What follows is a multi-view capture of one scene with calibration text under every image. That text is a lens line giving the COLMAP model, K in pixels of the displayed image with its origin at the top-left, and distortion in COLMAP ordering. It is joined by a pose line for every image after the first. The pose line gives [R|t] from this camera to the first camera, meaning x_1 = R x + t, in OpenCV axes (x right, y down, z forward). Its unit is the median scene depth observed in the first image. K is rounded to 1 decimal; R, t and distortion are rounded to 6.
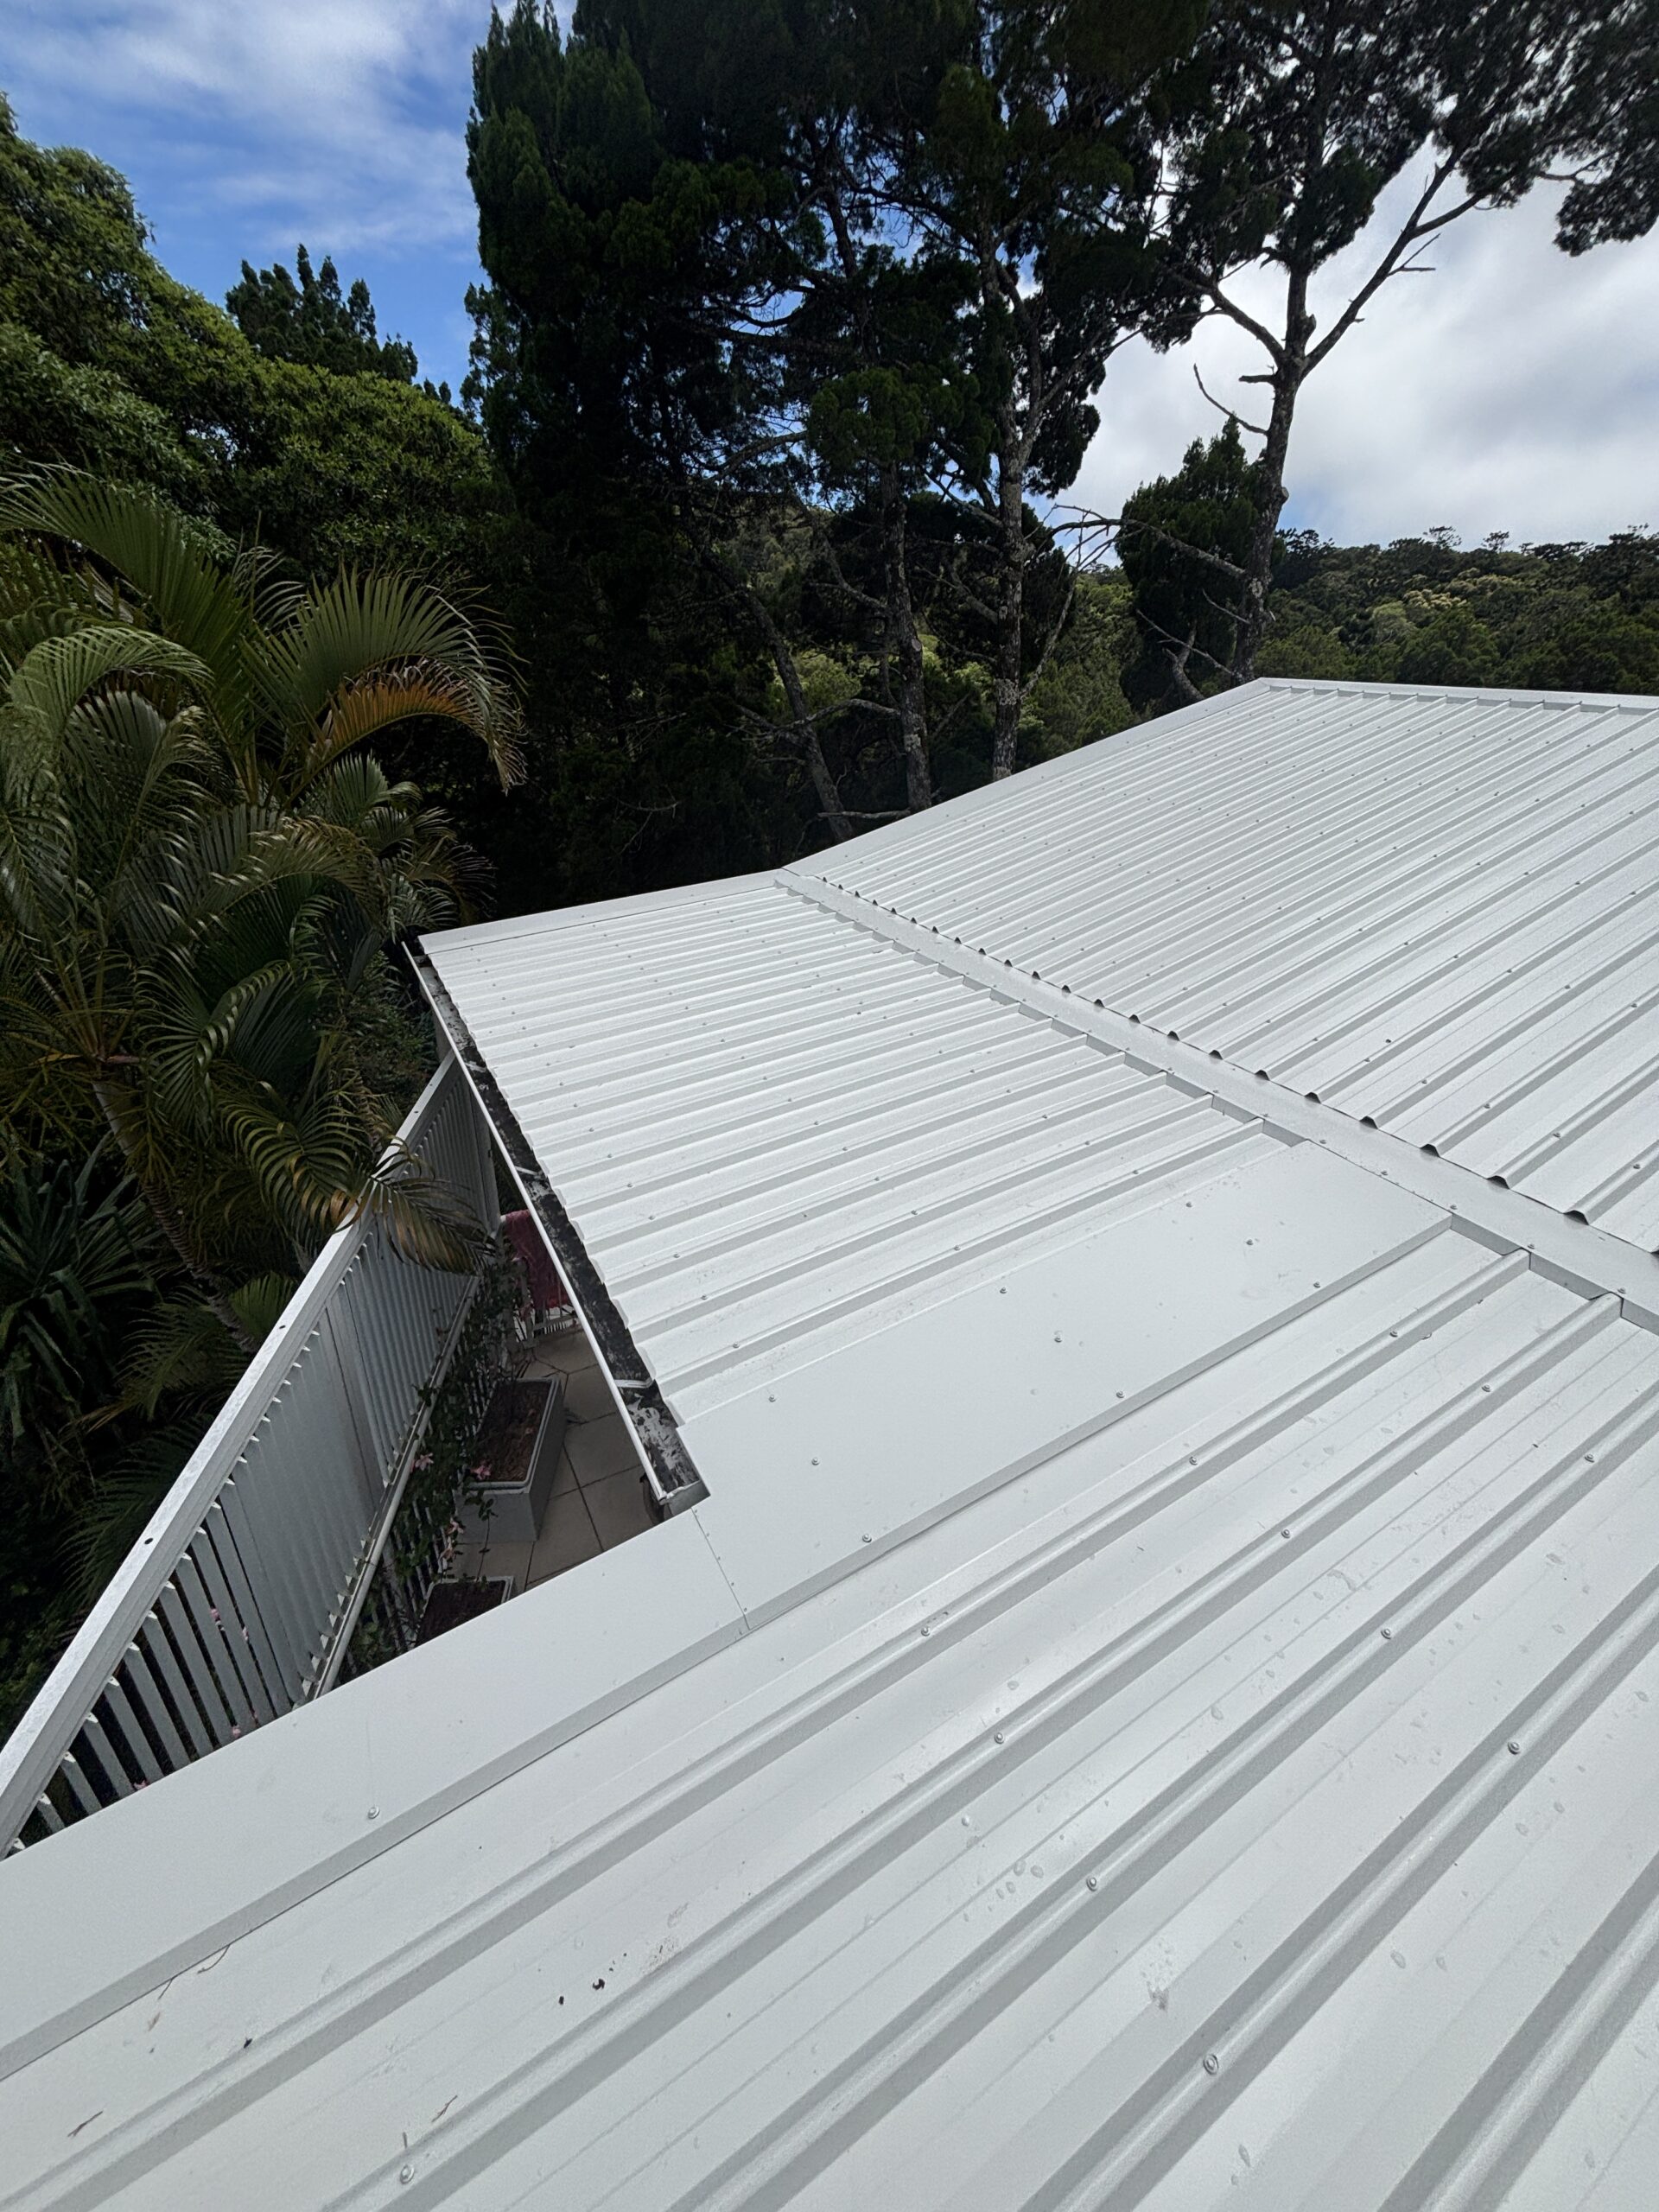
lens RADIAL K [[881.0, 0, 836.2], [0, 881.0, 1096.2], [0, 0, 1]] dist [0.007578, -0.001141]
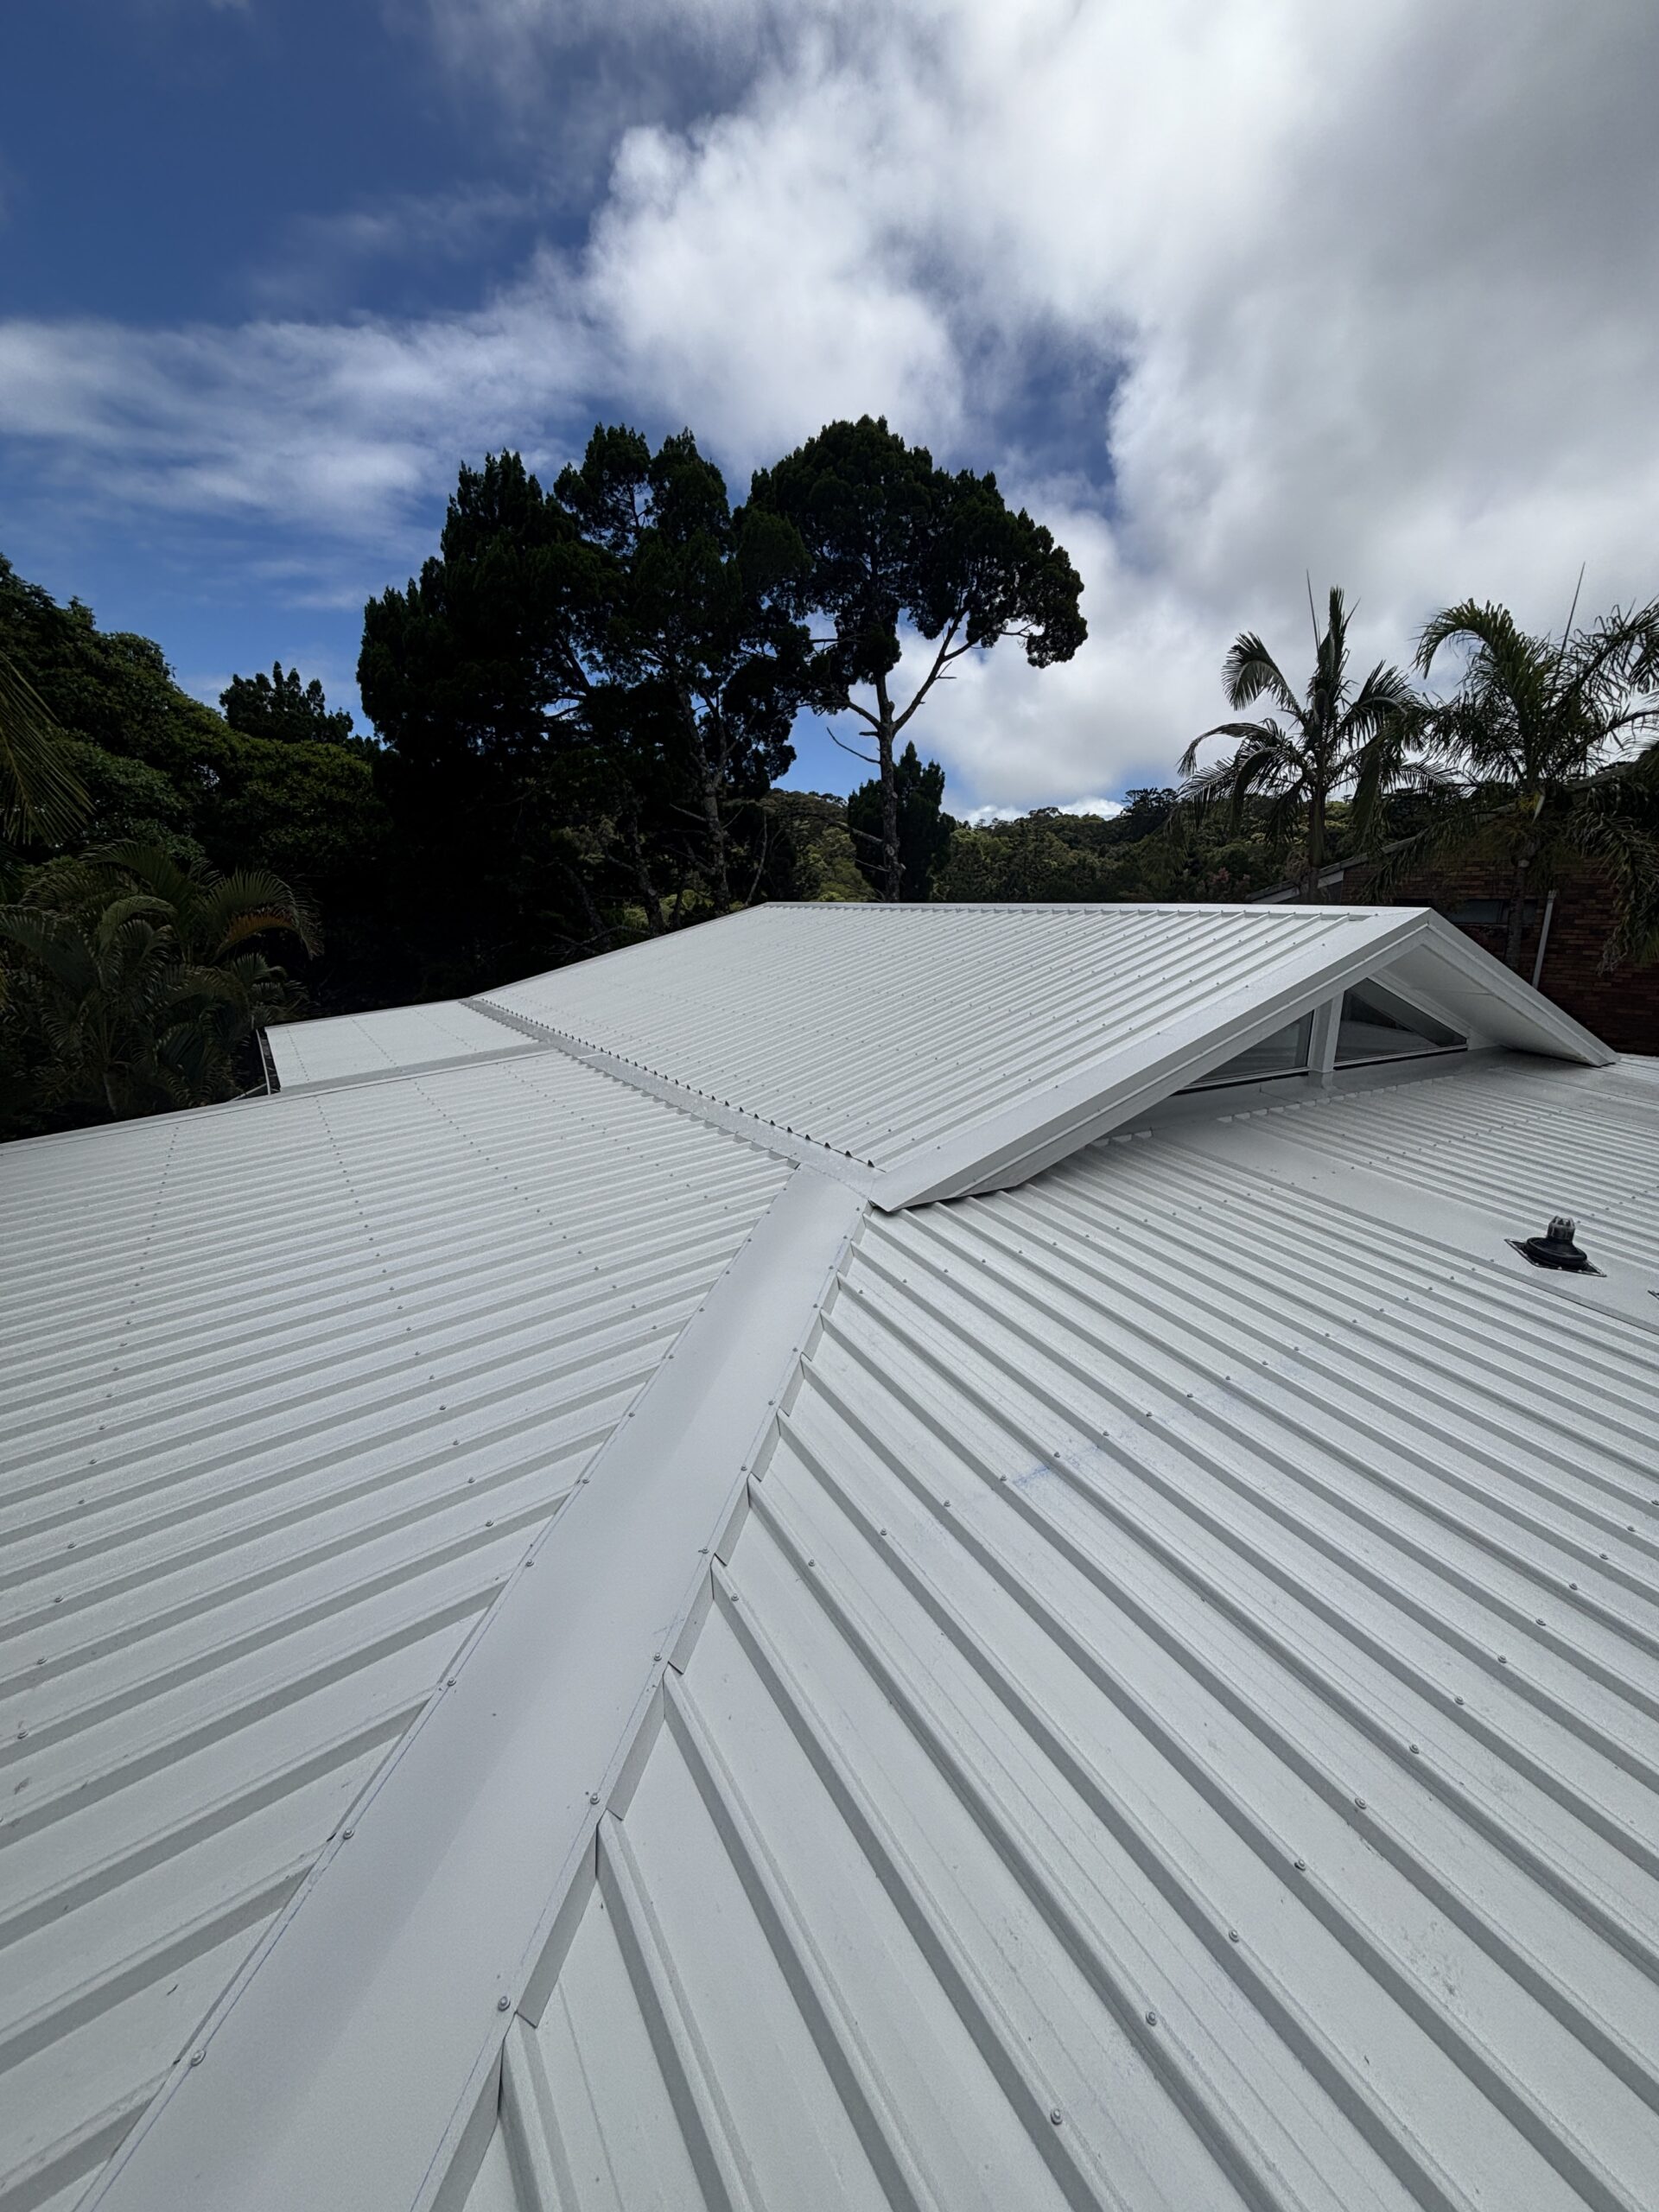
lens RADIAL K [[881.0, 0, 831.8], [0, 881.0, 1117.1], [0, 0, 1]] dist [0.007578, -0.001141]
pose [[0.998043, -0.044317, 0.044115, 0.298594], [0.052938, 0.974318, -0.218866, 0.216995], [-0.033283, 0.220773, 0.974757, -0.405479]]
